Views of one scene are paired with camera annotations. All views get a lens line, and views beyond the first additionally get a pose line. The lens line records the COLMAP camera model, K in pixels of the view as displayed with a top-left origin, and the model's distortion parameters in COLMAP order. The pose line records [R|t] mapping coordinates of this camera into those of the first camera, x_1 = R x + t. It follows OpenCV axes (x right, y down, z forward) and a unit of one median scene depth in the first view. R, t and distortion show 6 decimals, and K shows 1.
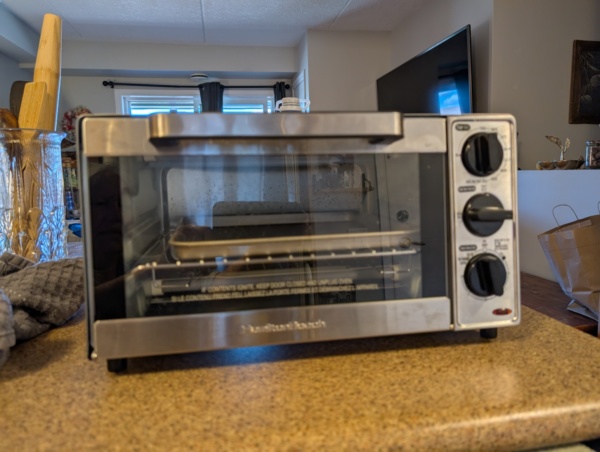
lens RADIAL K [[422.7, 0, 300.0], [0, 422.7, 226.0], [0, 0, 1]] dist [0.009513, -0.003310]
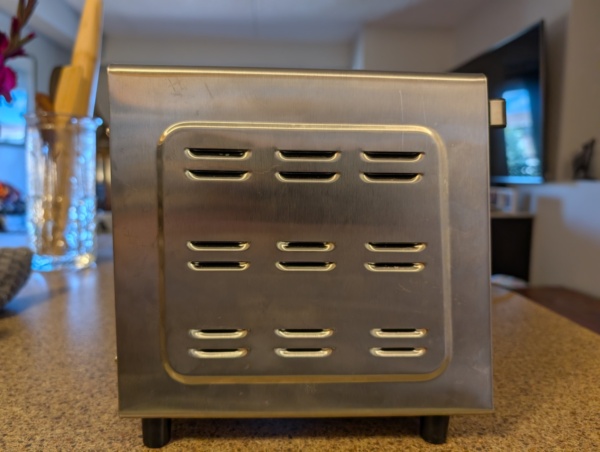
lens RADIAL K [[439.6, 0, 293.8], [0, 439.6, 228.3], [0, 0, 1]] dist [-0.010608, -0.010232]
pose [[0.991803, 0.052182, -0.116635, 0.017186], [-0.052679, 0.998611, -0.001178, 0.006938], [0.116412, 0.007312, 0.993174, 0.161793]]
